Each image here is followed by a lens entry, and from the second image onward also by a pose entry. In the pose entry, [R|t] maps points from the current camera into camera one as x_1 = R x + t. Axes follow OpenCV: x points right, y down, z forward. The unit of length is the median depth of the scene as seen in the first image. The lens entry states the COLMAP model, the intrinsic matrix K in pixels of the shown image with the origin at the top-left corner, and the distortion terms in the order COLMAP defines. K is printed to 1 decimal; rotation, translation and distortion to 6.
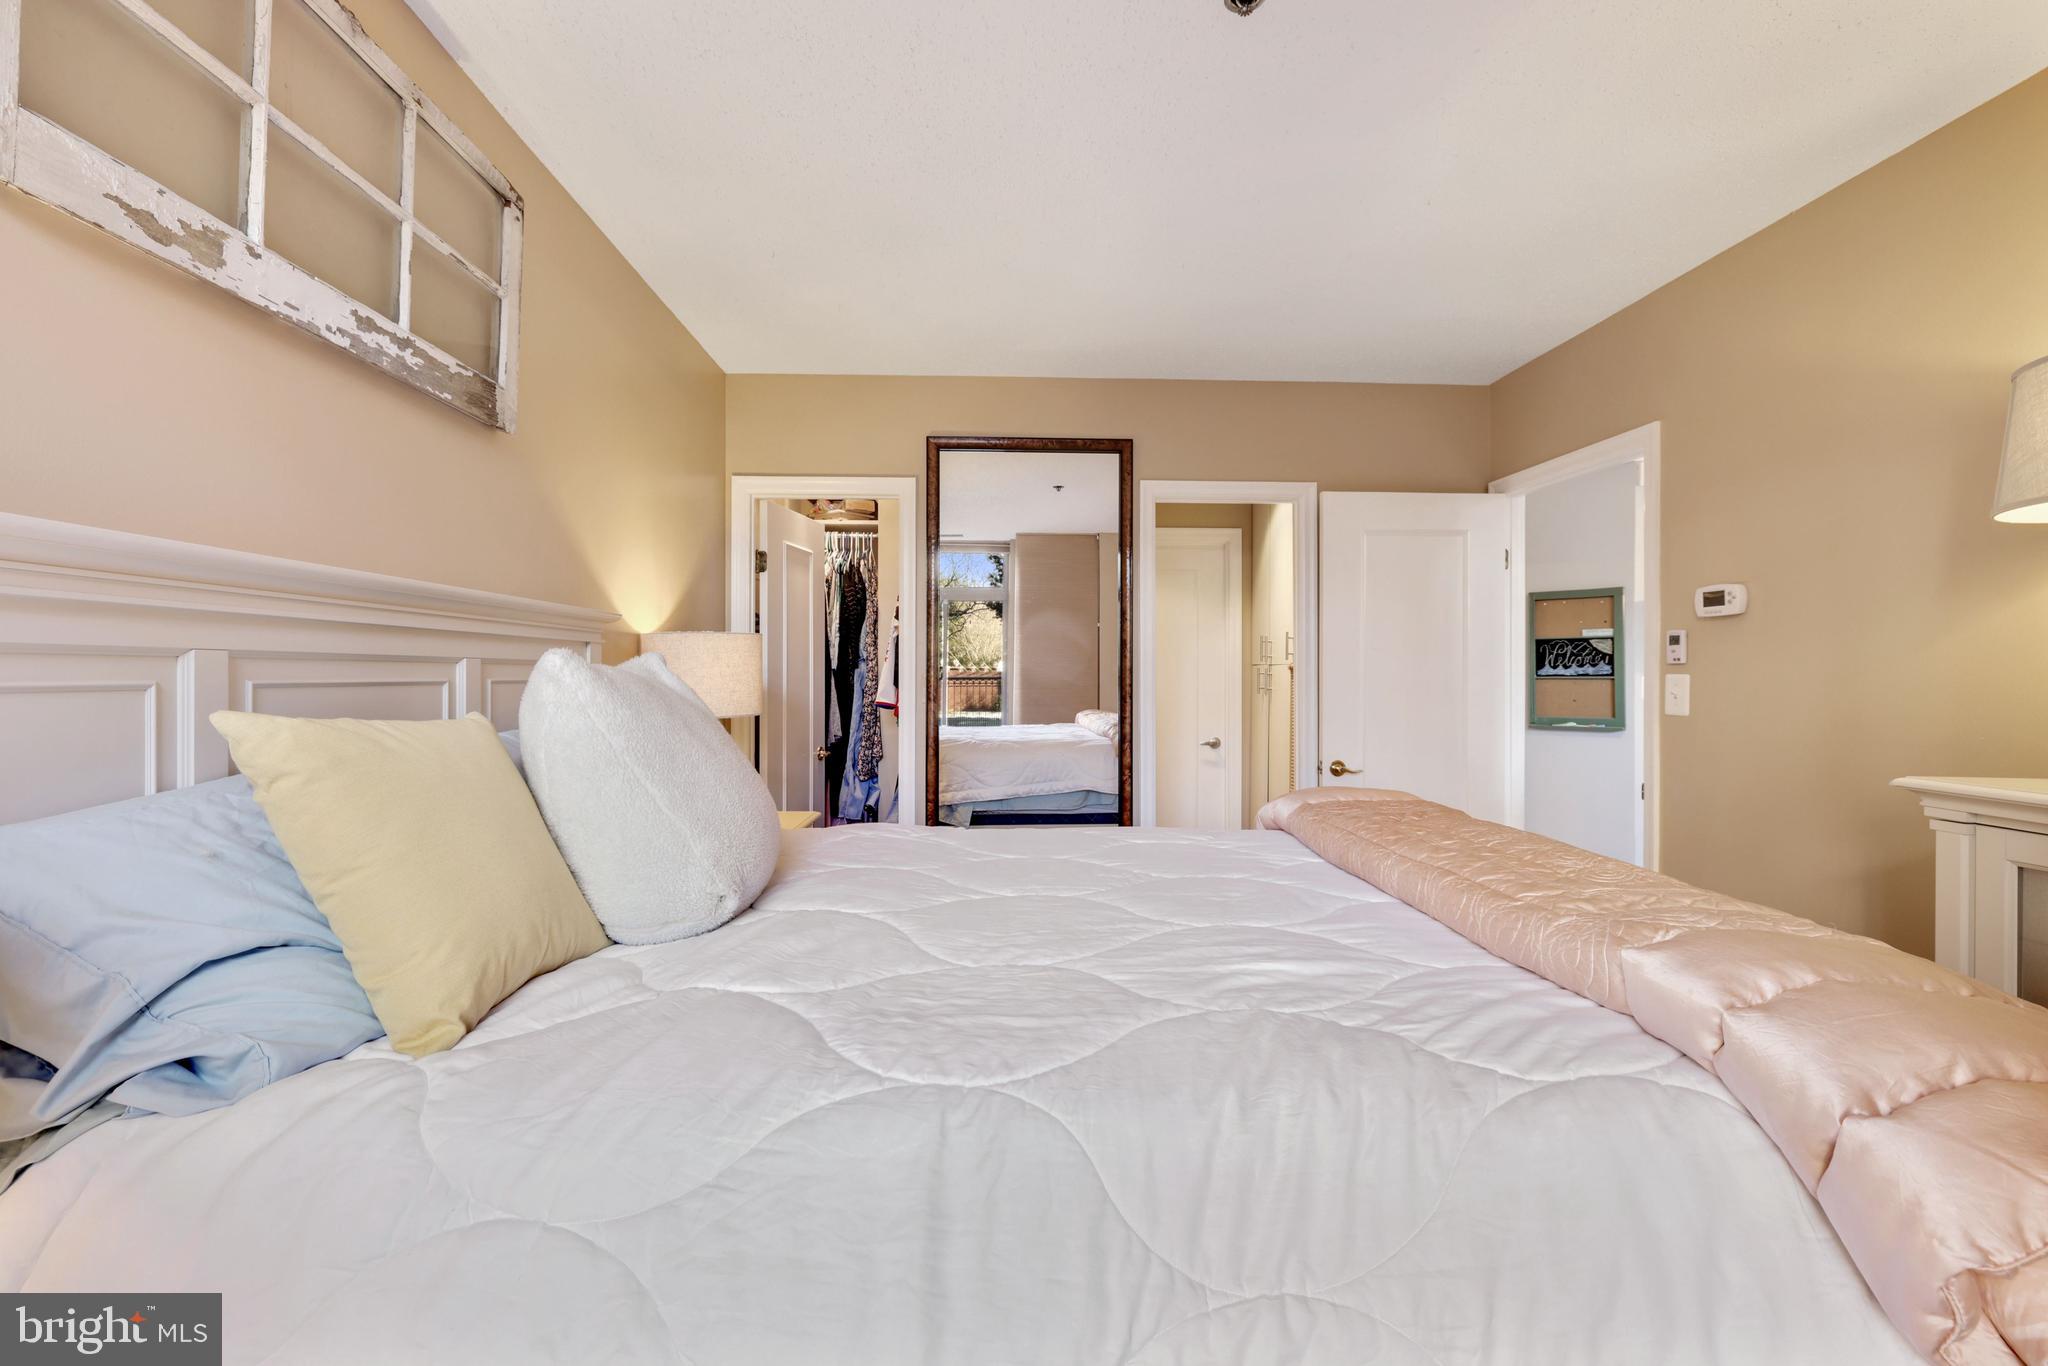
lens RADIAL K [[865.8, 0, 1020.5], [0, 865.8, 673.0], [0, 0, 1]] dist [-0.000443, 0.000114]
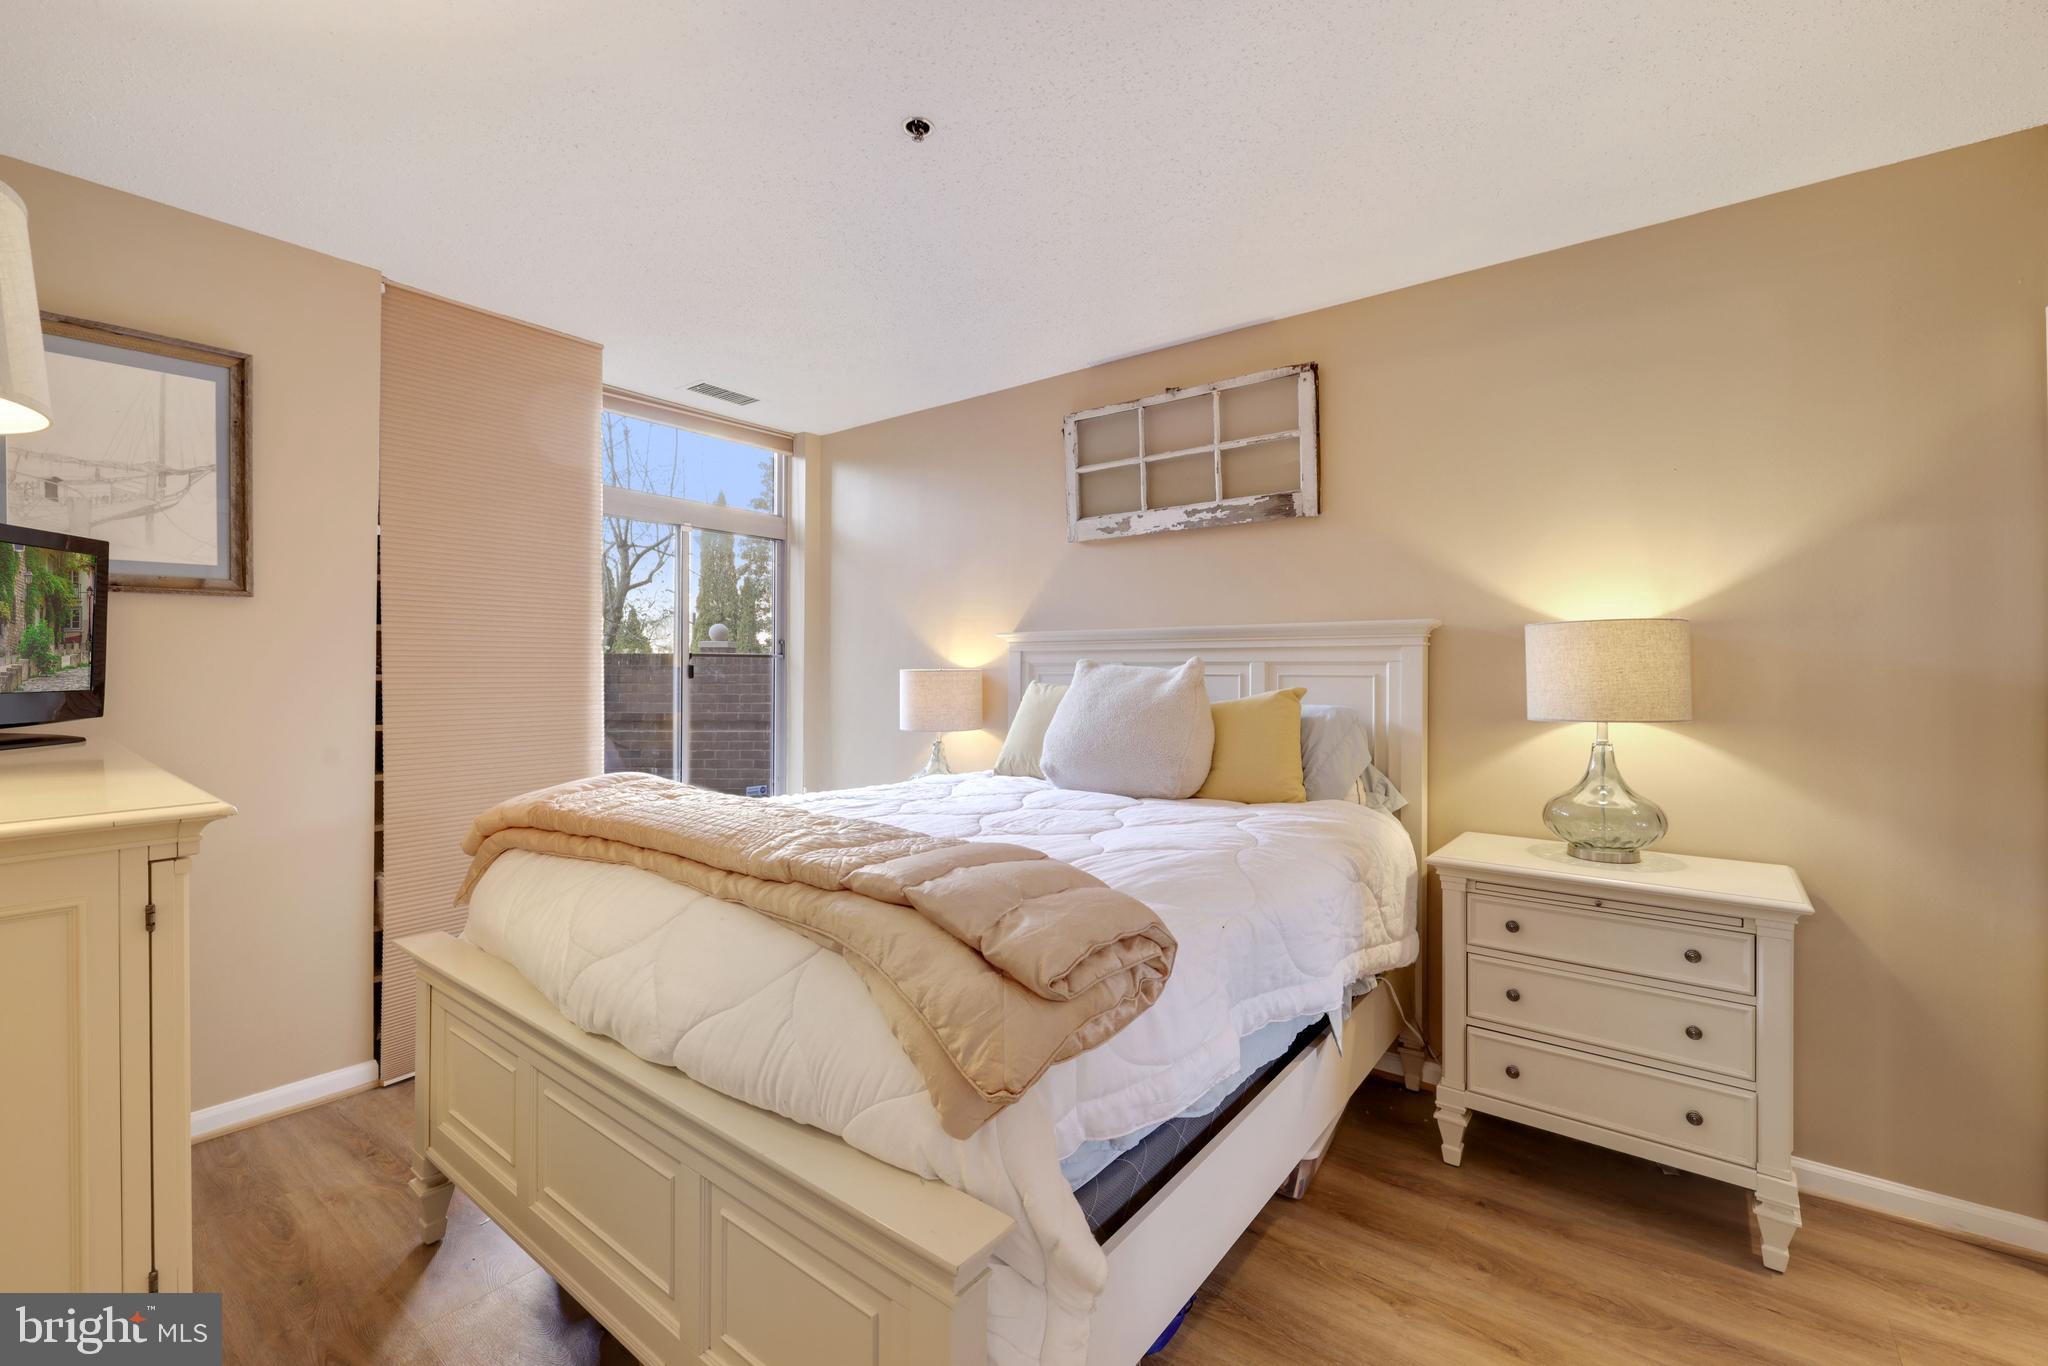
lens RADIAL K [[865.8, 0, 1020.5], [0, 865.8, 673.0], [0, 0, 1]] dist [-0.000443, 0.000114]
pose [[-0.639364, -0.008795, -0.768854, 1.135020], [-0.001422, 0.999946, -0.010256, 0.025161], [0.768903, -0.005464, -0.639342, 1.939467]]
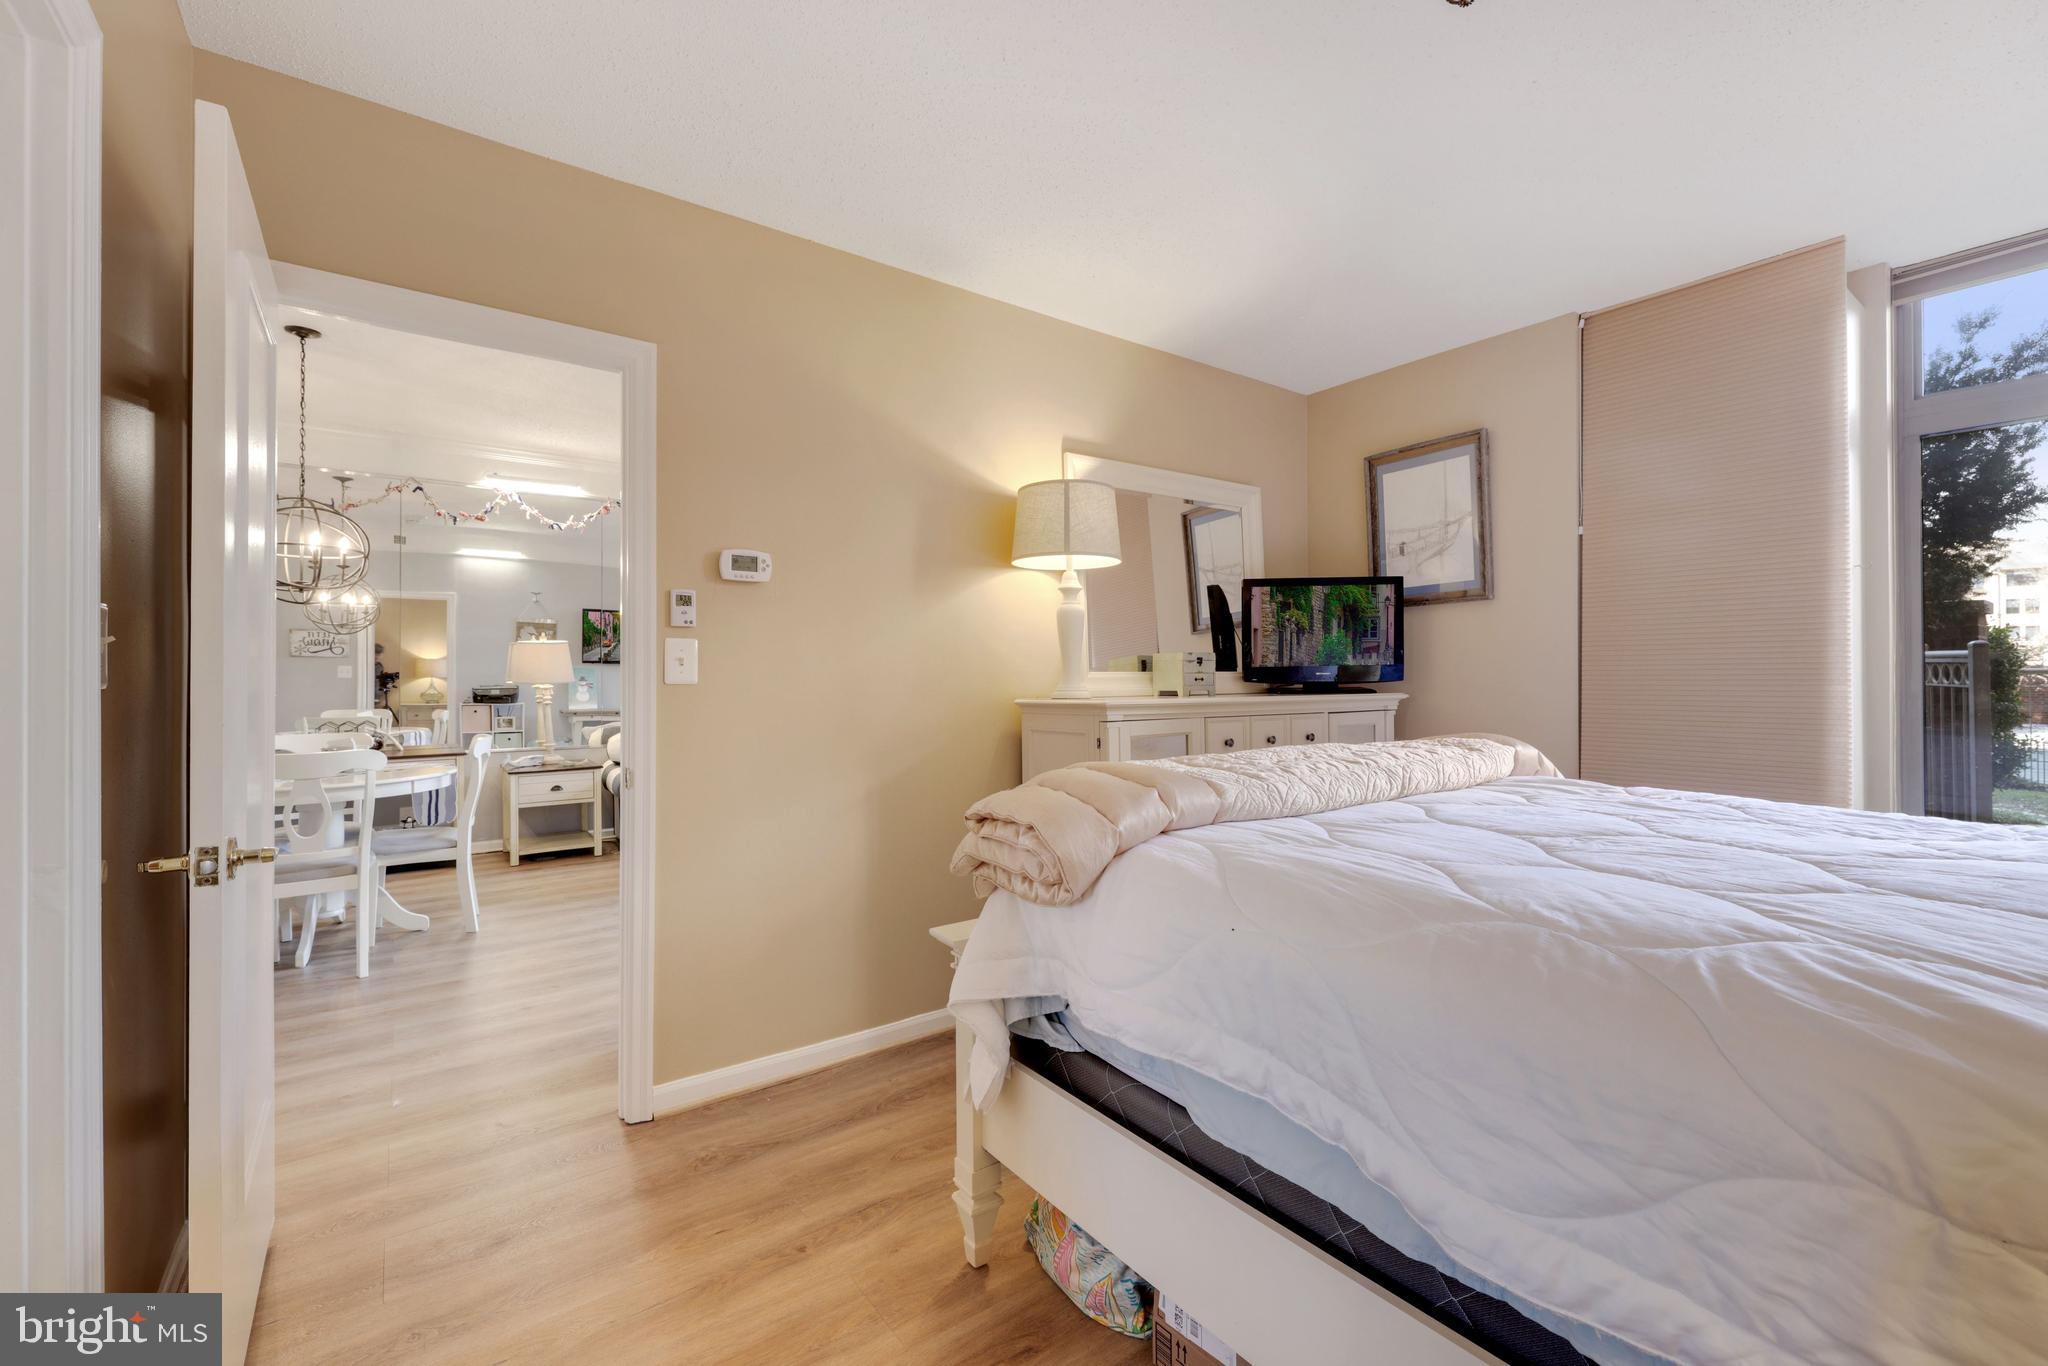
lens RADIAL K [[865.8, 0, 1020.5], [0, 865.8, 673.0], [0, 0, 1]] dist [-0.000443, 0.000114]
pose [[-0.563087, -0.005050, 0.826382, -0.332288], [-0.004071, 0.999986, 0.003337, 0.058264], [-0.826388, -0.001486, -0.563100, 2.085754]]
